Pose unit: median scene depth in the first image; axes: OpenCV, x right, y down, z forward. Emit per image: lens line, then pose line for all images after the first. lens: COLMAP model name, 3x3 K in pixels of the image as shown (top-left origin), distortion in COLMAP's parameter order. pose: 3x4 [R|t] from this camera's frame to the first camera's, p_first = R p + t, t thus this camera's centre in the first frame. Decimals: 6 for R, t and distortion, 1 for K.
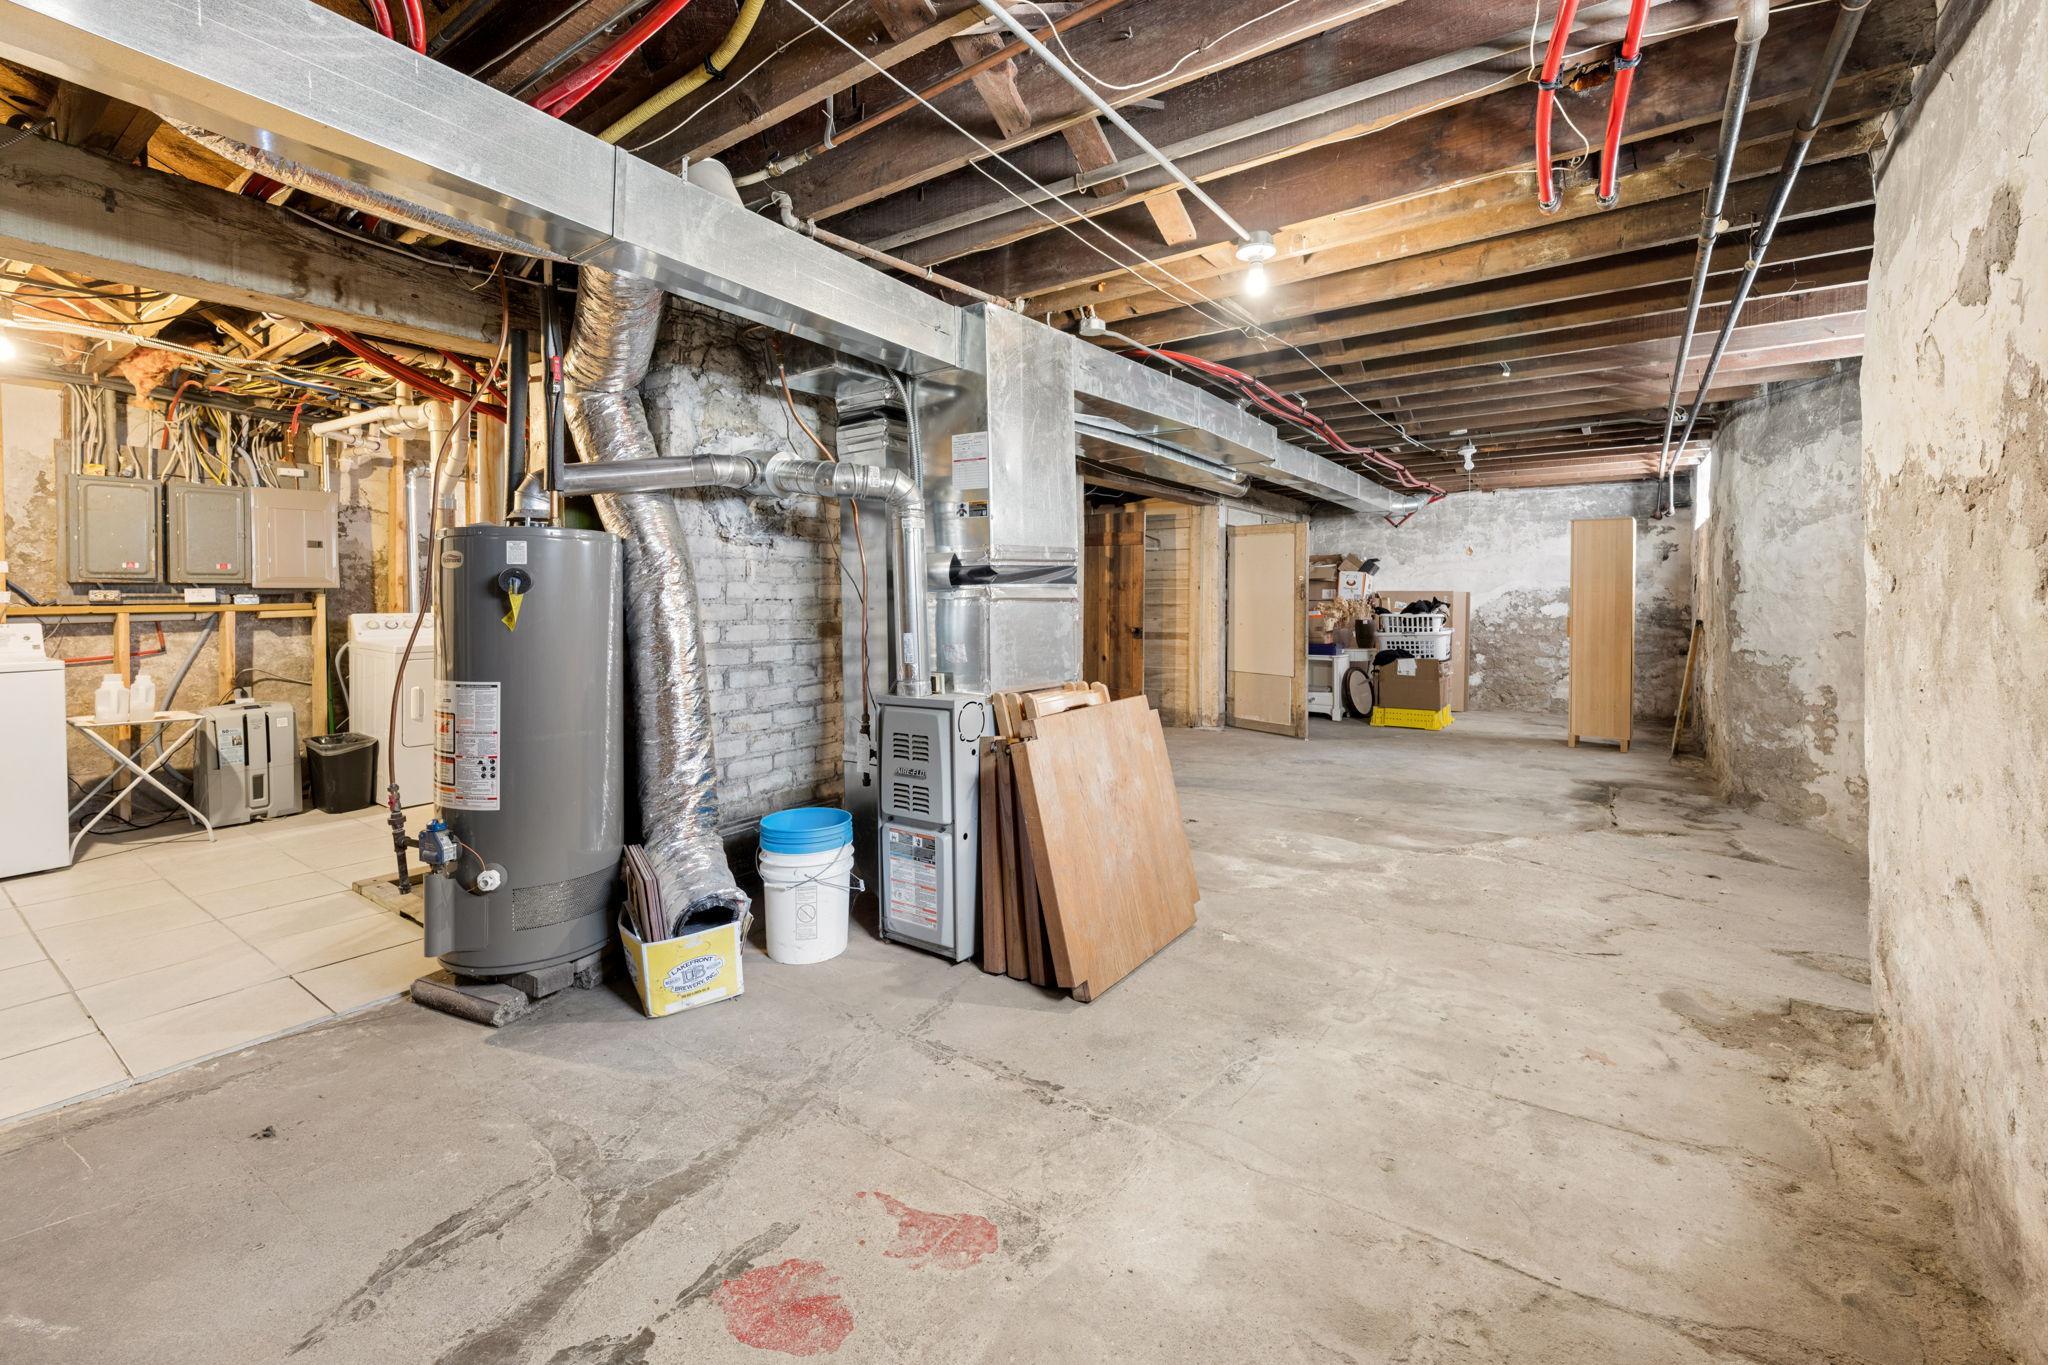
lens RADIAL K [[849.1, 0, 1029.4], [0, 849.1, 600.8], [0, 0, 1]] dist [0.000384, -0.000122]
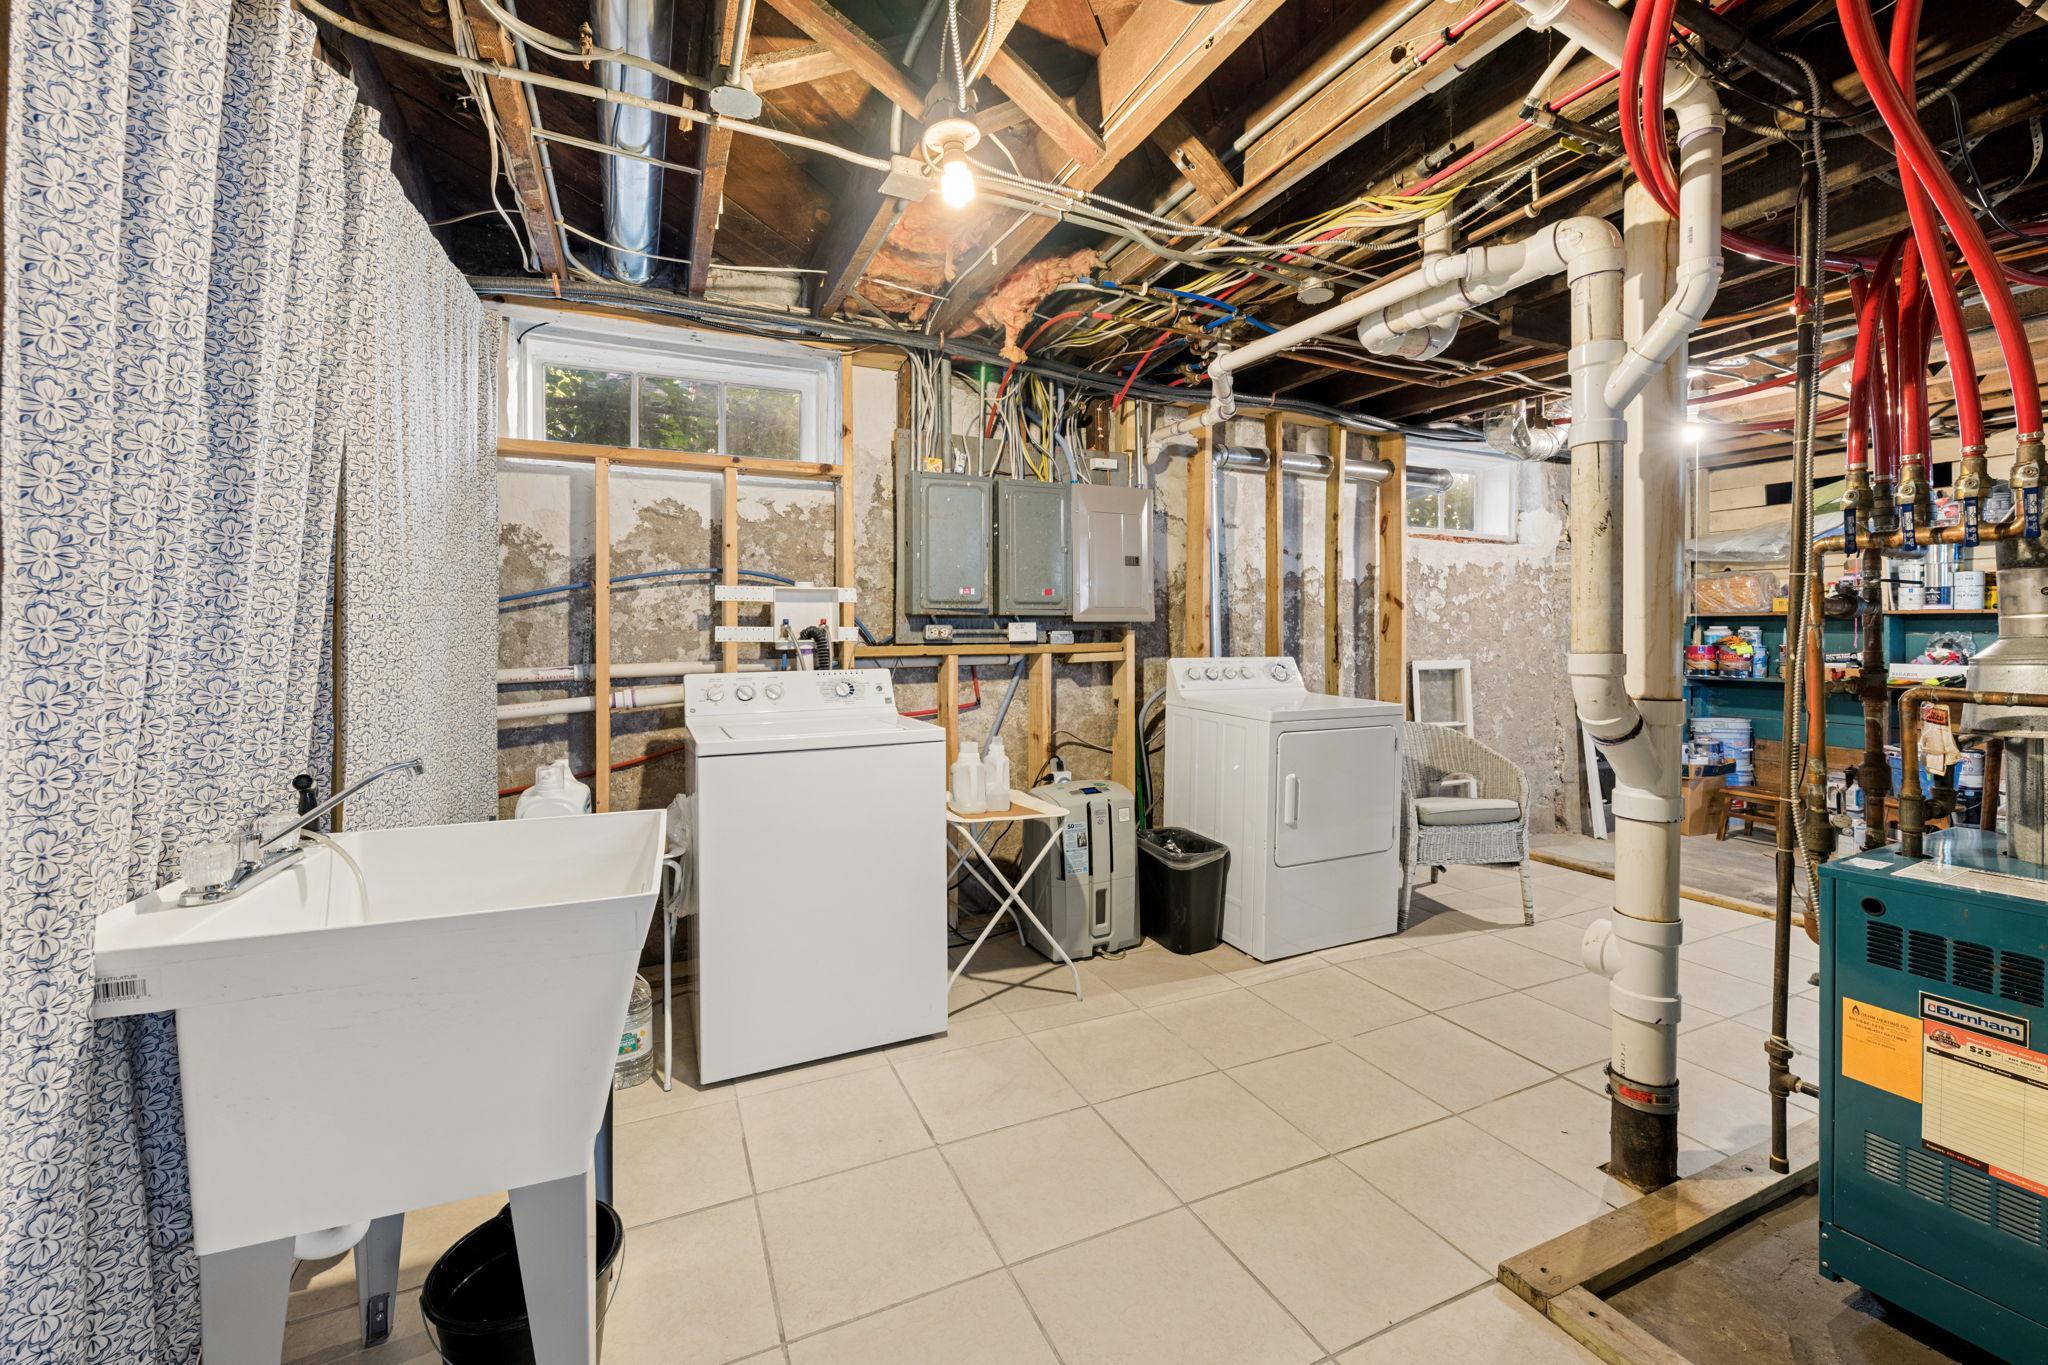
lens RADIAL K [[835.5, 0, 1022.6], [0, 835.5, 637.8], [0, 0, 1]] dist [0.000545, -0.000015]
pose [[0.861673, 0.003273, -0.507454, -0.601370], [-0.004389, 0.999990, -0.001002, -0.000517], [0.507445, 0.003090, 0.861678, 0.367262]]
